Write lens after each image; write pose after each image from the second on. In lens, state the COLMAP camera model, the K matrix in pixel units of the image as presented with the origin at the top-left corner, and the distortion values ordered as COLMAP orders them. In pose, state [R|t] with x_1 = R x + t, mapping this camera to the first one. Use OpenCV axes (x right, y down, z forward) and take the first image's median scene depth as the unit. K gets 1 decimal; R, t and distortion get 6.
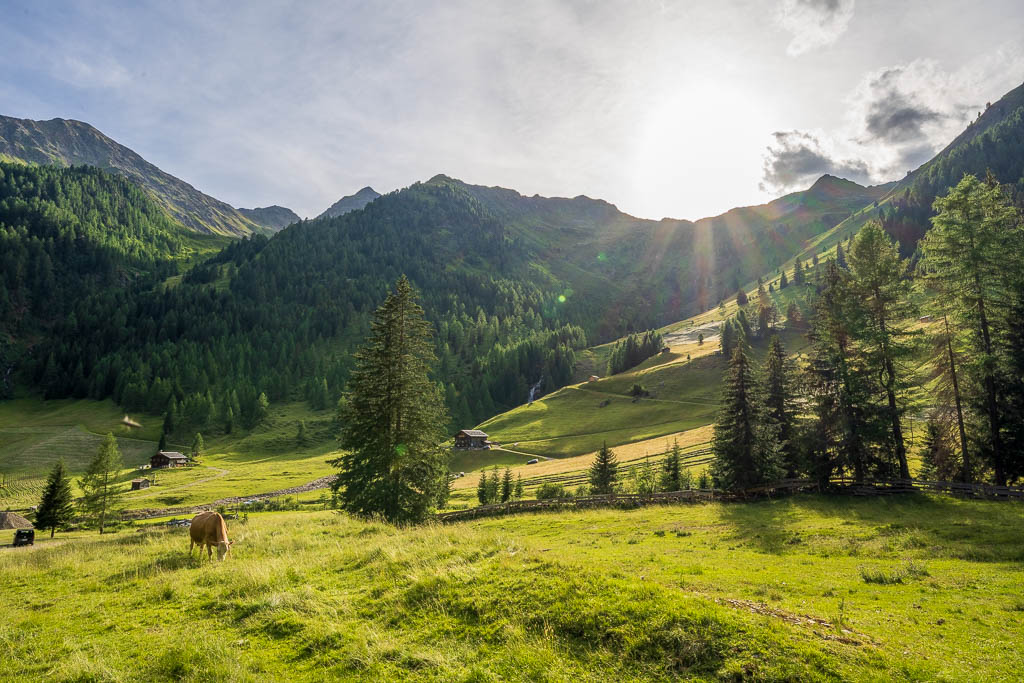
lens RADIAL K [[641.1, 0, 512.0], [0, 641.1, 341.5], [0, 0, 1]] dist [0.004103, 0.002019]
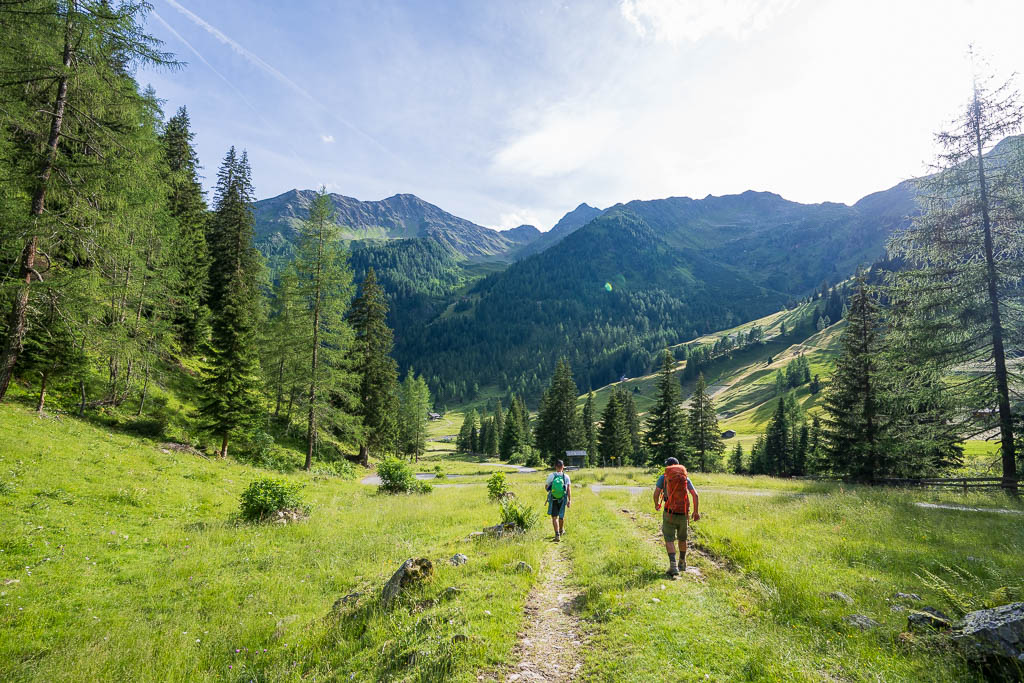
lens RADIAL K [[641.1, 0, 512.0], [0, 641.1, 341.5], [0, 0, 1]] dist [0.004103, 0.002019]
pose [[0.881179, -0.008392, -0.472708, 0.443119], [0.070824, 0.990903, 0.114432, -0.178318], [0.467447, -0.134314, 0.873758, -0.479131]]
